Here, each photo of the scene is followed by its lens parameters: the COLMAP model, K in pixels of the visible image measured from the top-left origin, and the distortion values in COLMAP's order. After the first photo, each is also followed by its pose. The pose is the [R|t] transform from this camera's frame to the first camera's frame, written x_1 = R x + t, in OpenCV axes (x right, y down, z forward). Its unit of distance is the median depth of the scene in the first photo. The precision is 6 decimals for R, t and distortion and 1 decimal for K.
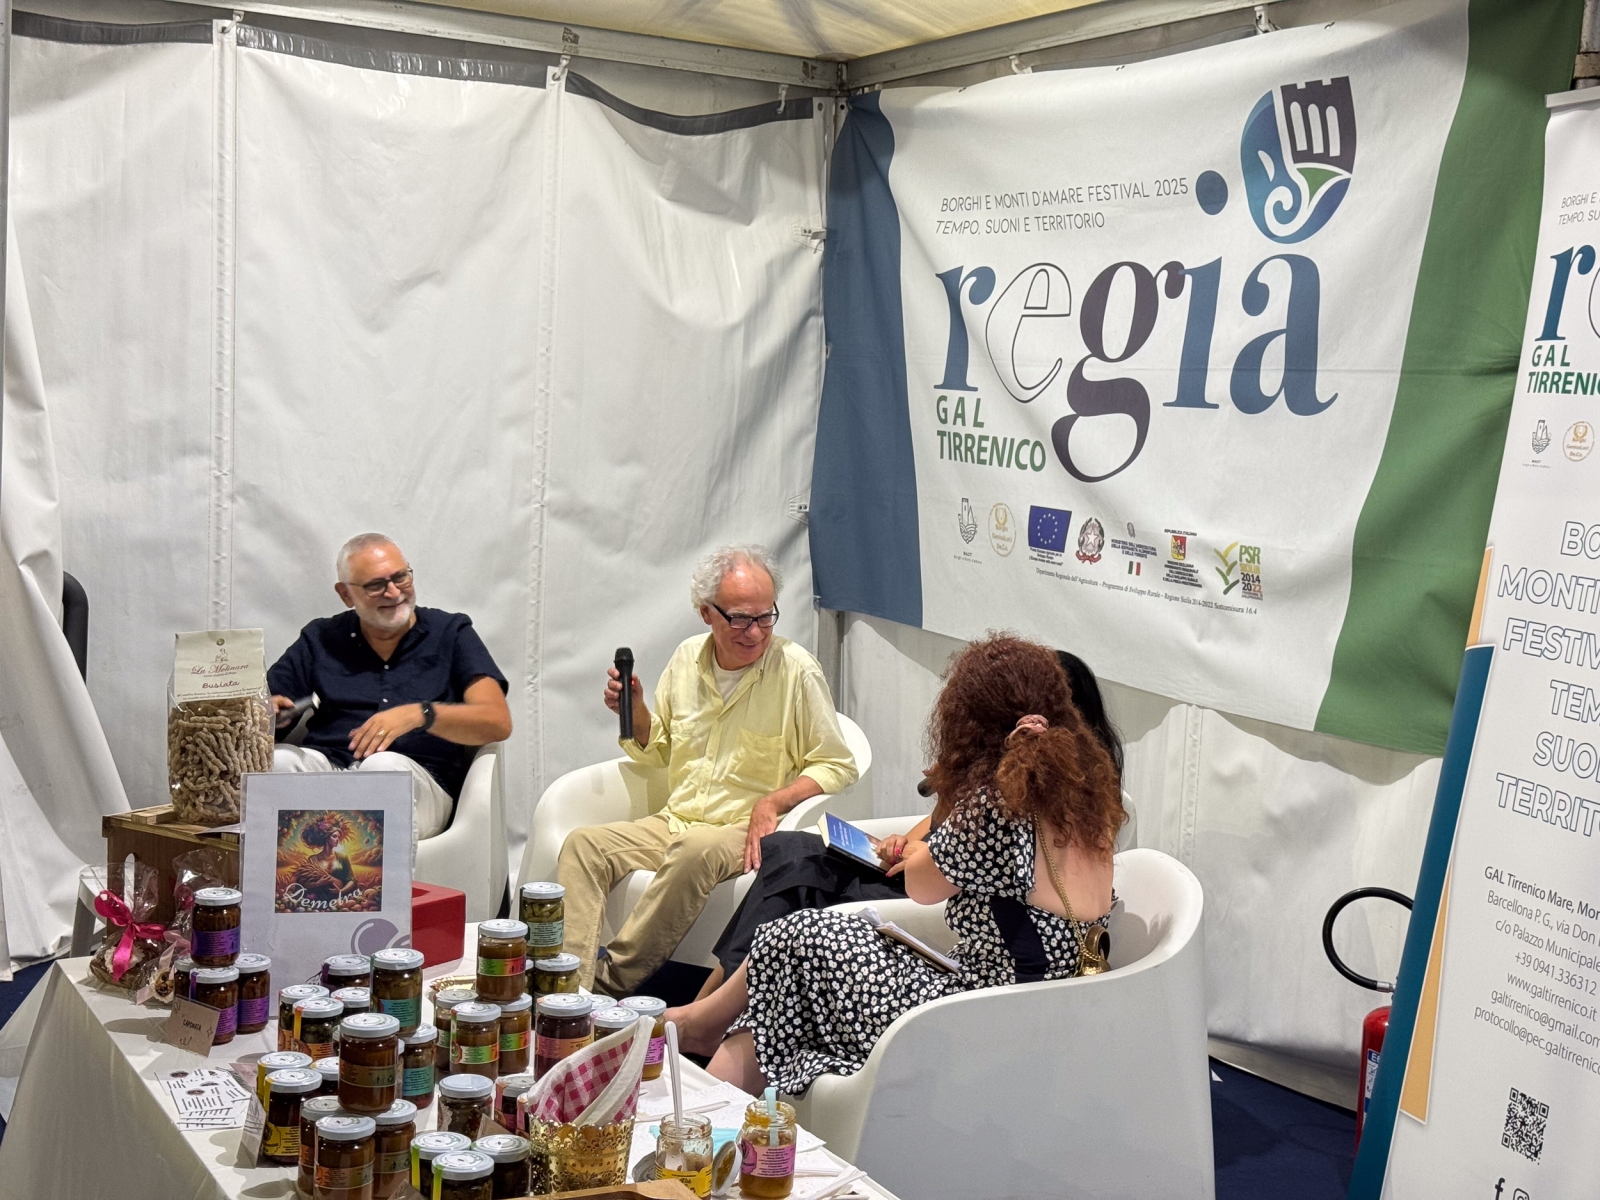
lens RADIAL K [[2233.8, 0, 792.3], [0, 2233.8, 606.8], [0, 0, 1]] dist [0.125076, 0.000000]
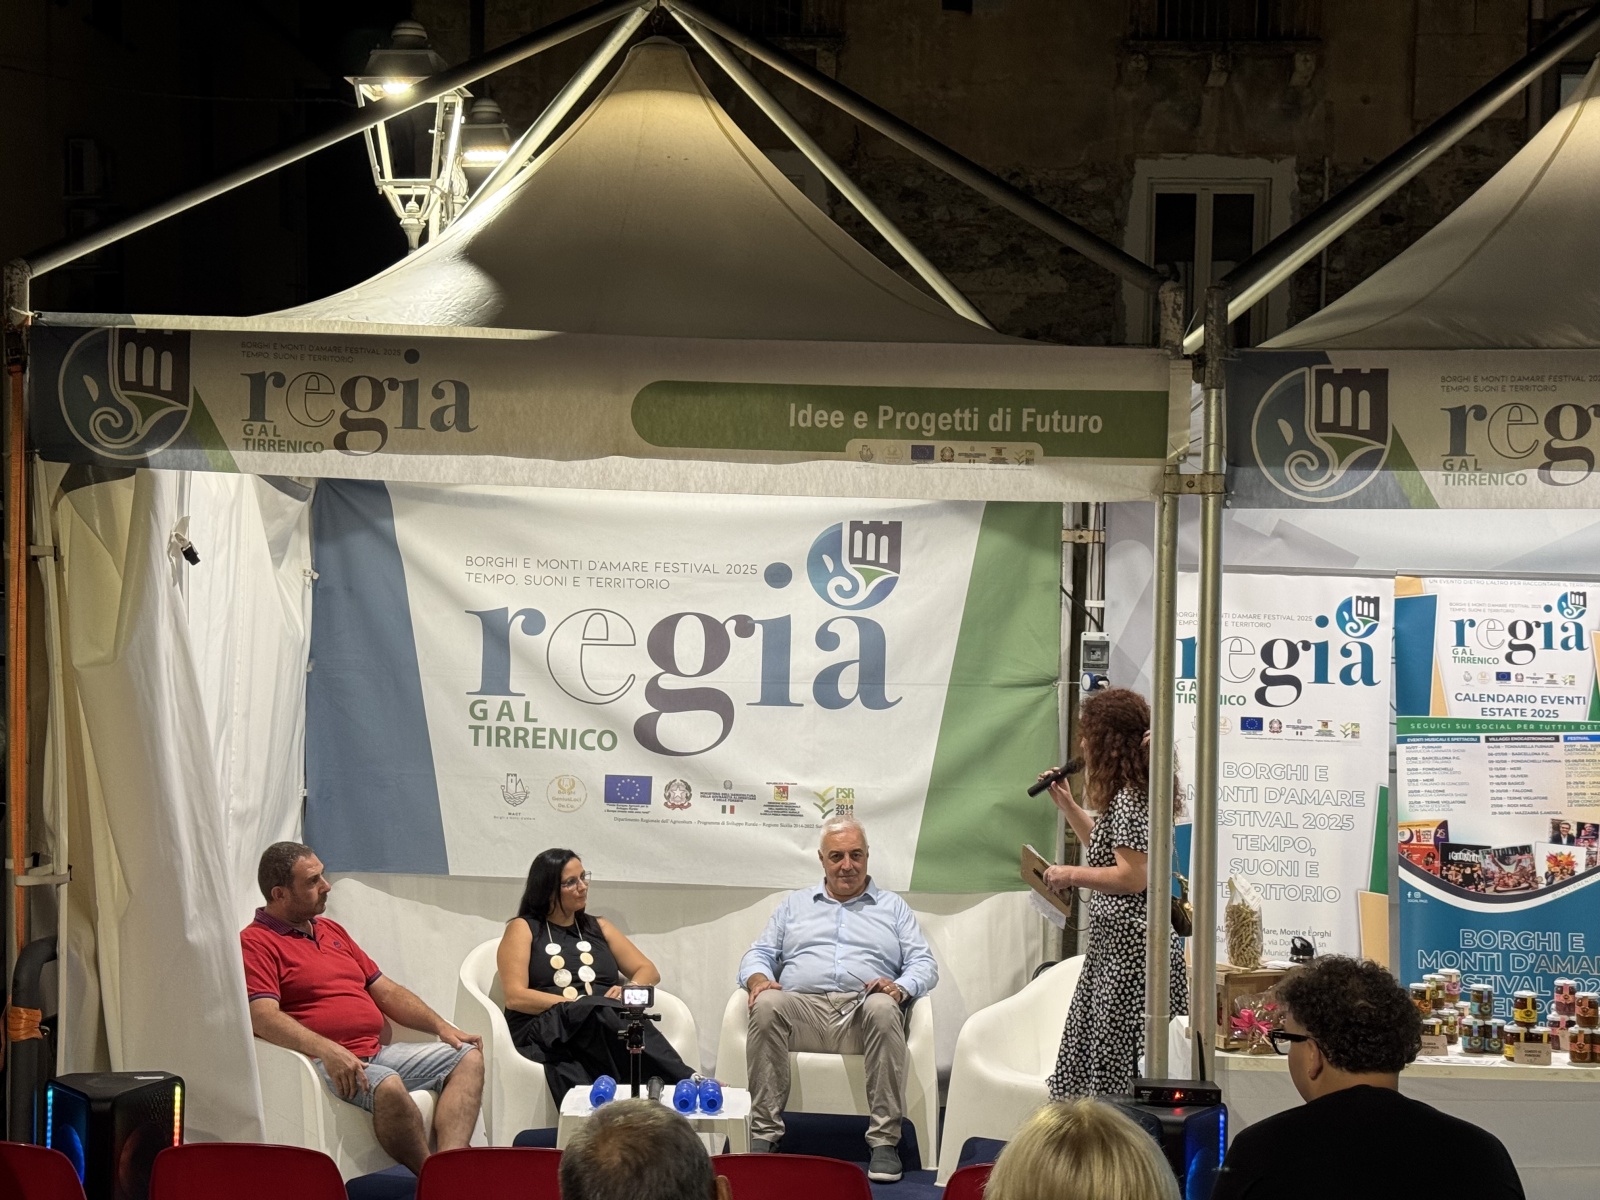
lens RADIAL K [[2233.8, 0, 807.8], [0, 2233.8, 624.7], [0, 0, 1]] dist [0.125076, 0.000000]
pose [[0.503847, -0.026110, 0.863398, -1.120842], [0.088408, 0.995853, -0.021476, -0.103382], [-0.859257, 0.087152, 0.504065, 0.153386]]
